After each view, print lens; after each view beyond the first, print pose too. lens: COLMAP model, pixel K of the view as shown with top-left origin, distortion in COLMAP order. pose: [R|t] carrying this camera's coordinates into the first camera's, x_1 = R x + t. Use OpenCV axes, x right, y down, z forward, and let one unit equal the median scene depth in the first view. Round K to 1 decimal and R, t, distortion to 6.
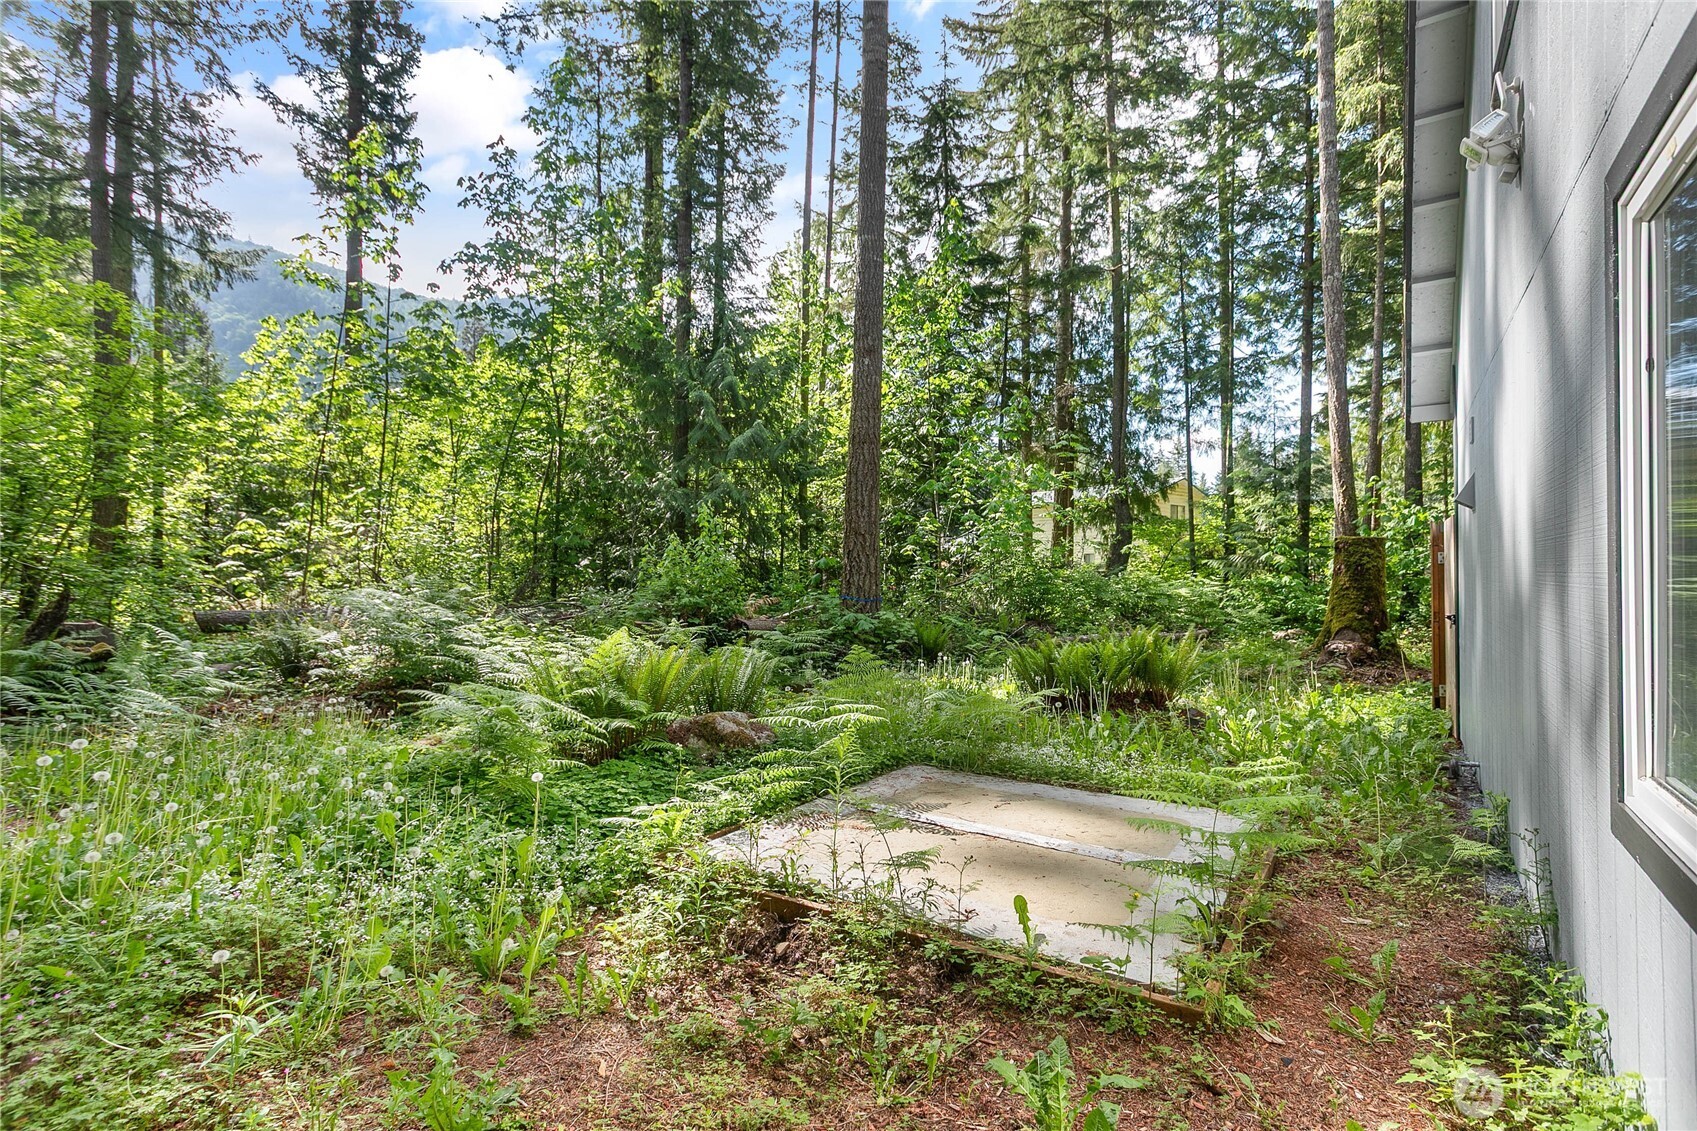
lens RADIAL K [[804.0, 0, 843.4], [0, 804.0, 570.1], [0, 0, 1]] dist [0.005030, -0.000942]
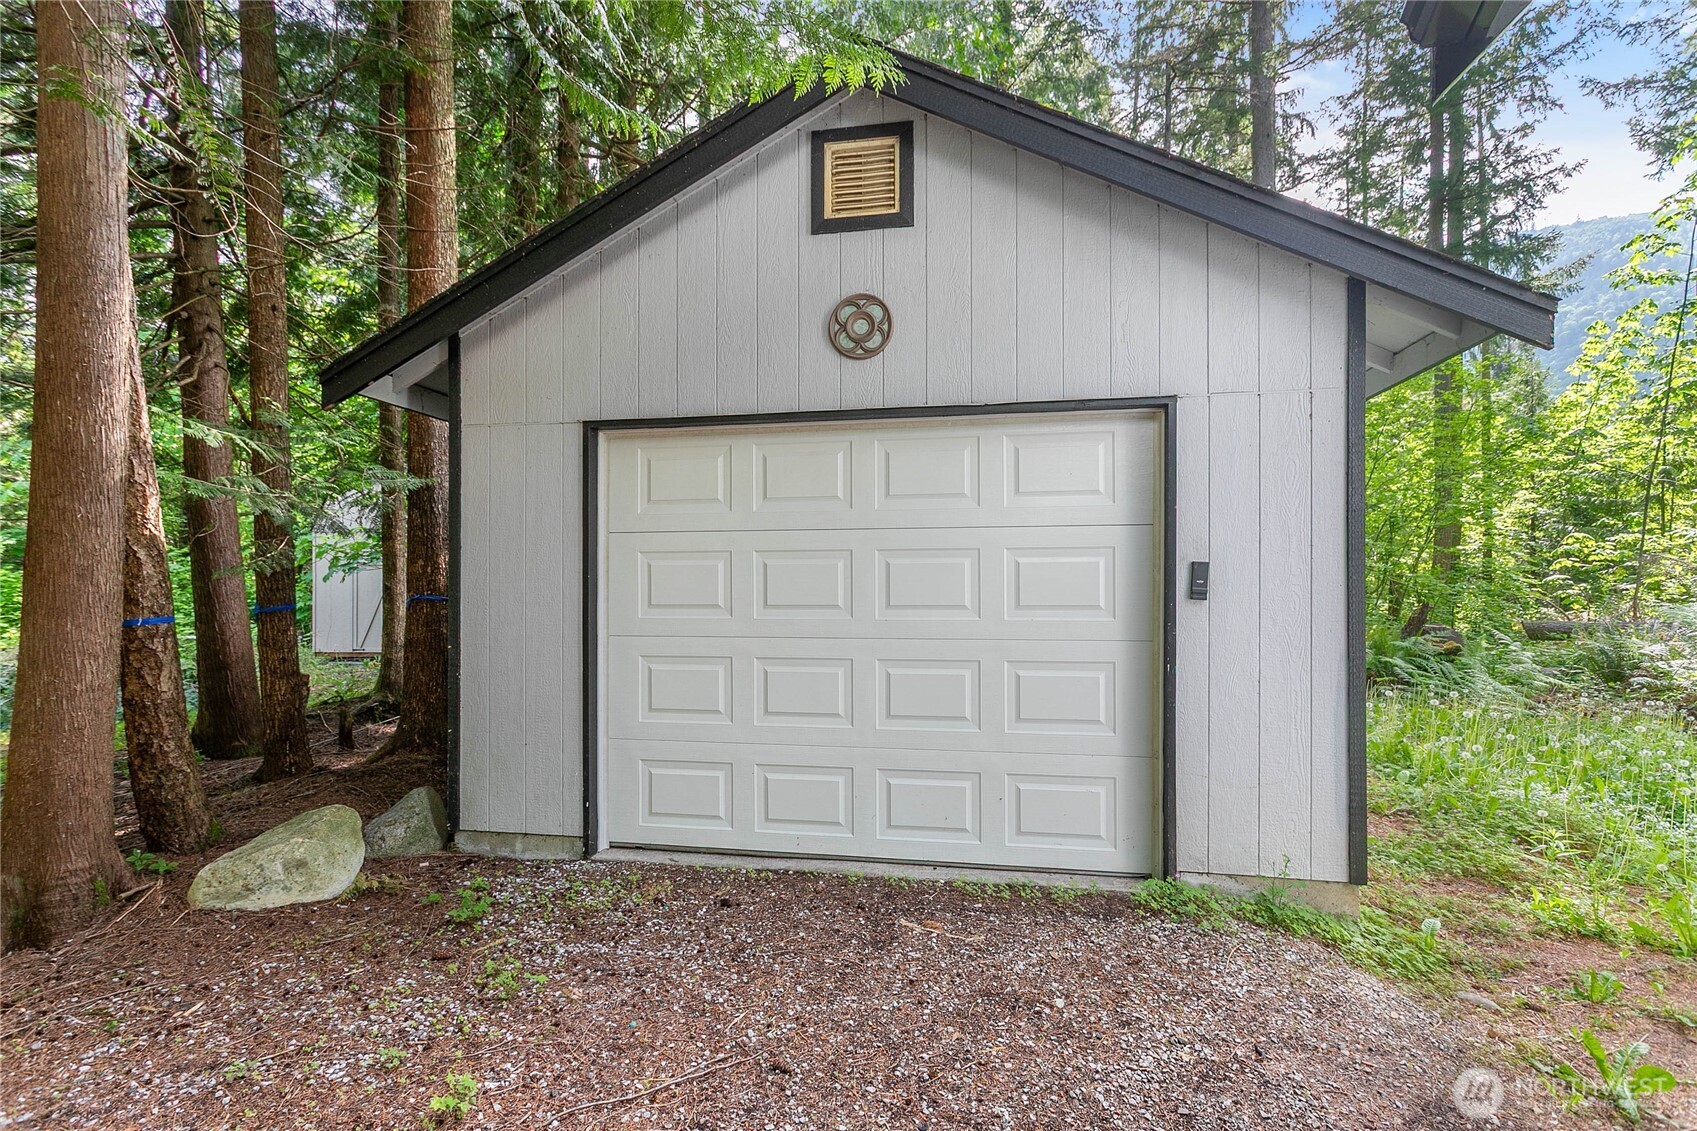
lens RADIAL K [[804.0, 0, 841.8], [0, 804.0, 584.7], [0, 0, 1]] dist [0.005030, -0.000942]
pose [[0.191584, -0.006372, -0.981456, 0.087276], [0.010180, 0.999938, -0.004505, -0.002966], [0.981423, -0.009128, 0.191637, -0.109095]]
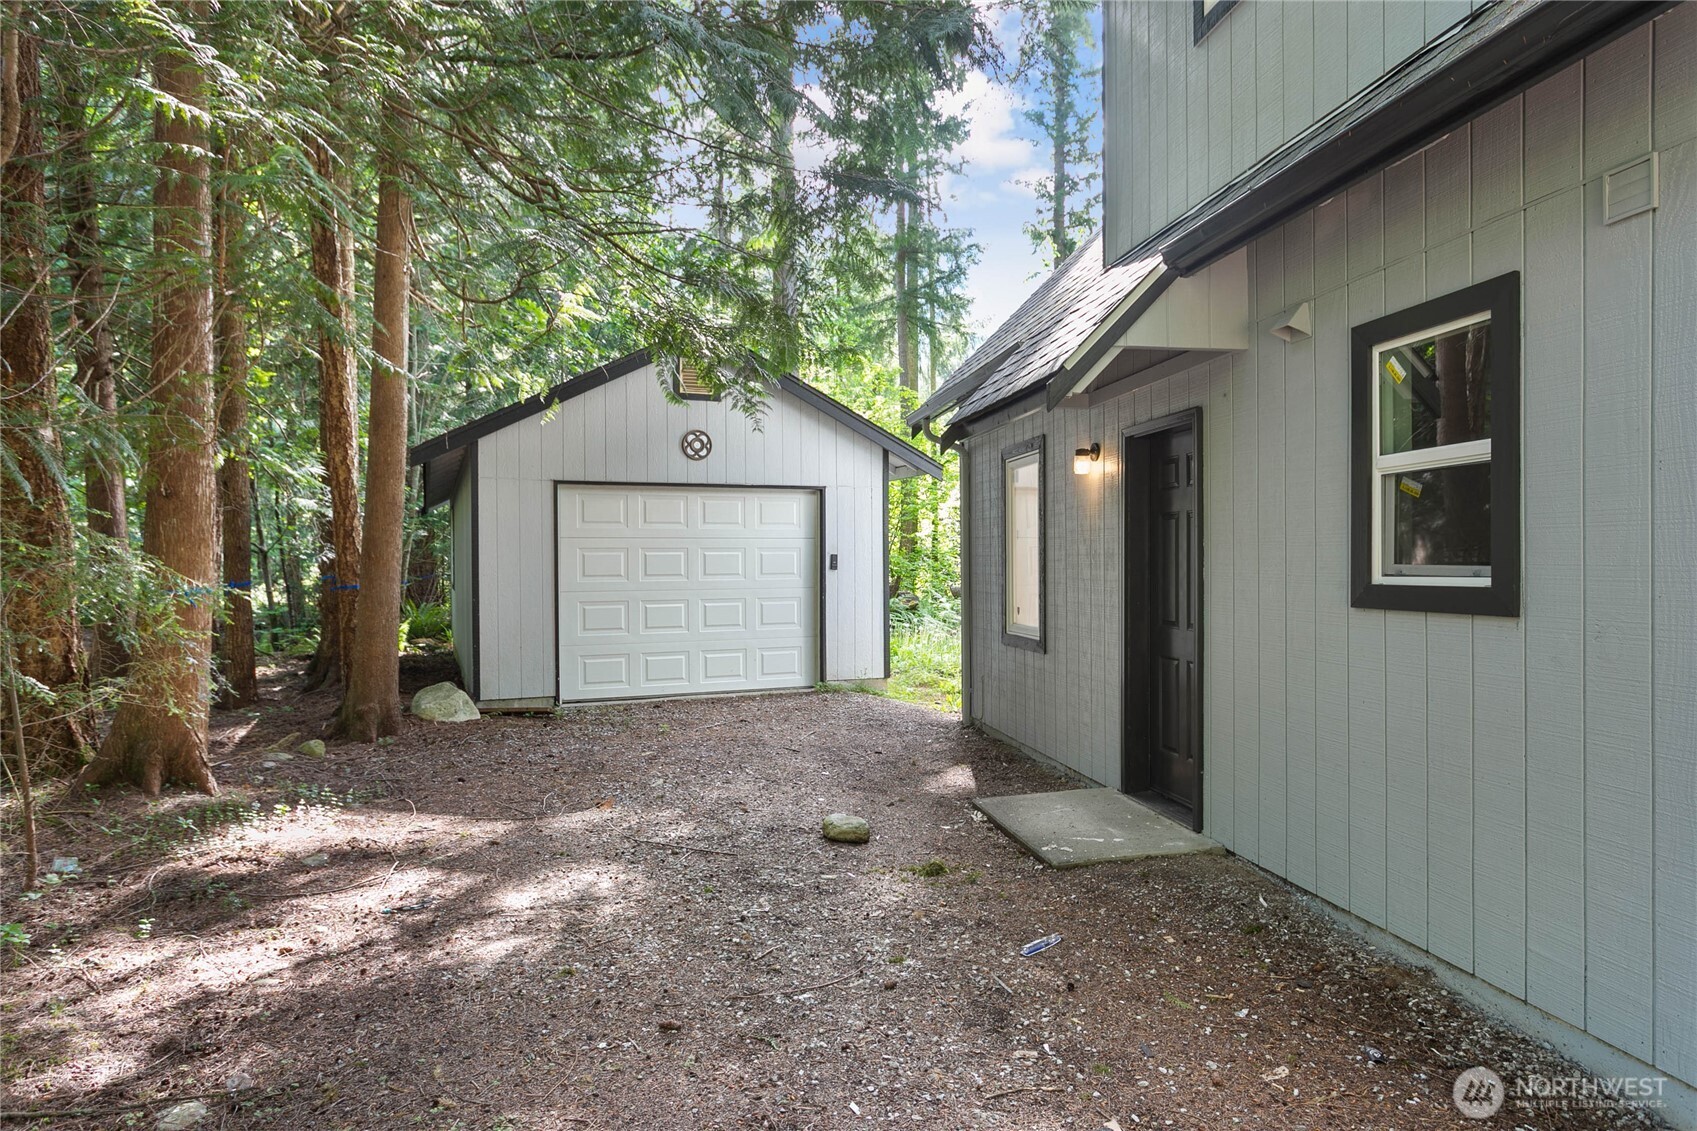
lens RADIAL K [[1038.8, 0, 848.2], [0, 1038.8, 558.0], [0, 0, 1]] dist [0.003320, 0.000292]
pose [[0.703356, -0.014052, -0.710699, 0.392030], [0.016357, 0.999860, -0.003580, -0.003995], [0.710650, -0.009107, 0.703487, -0.453640]]
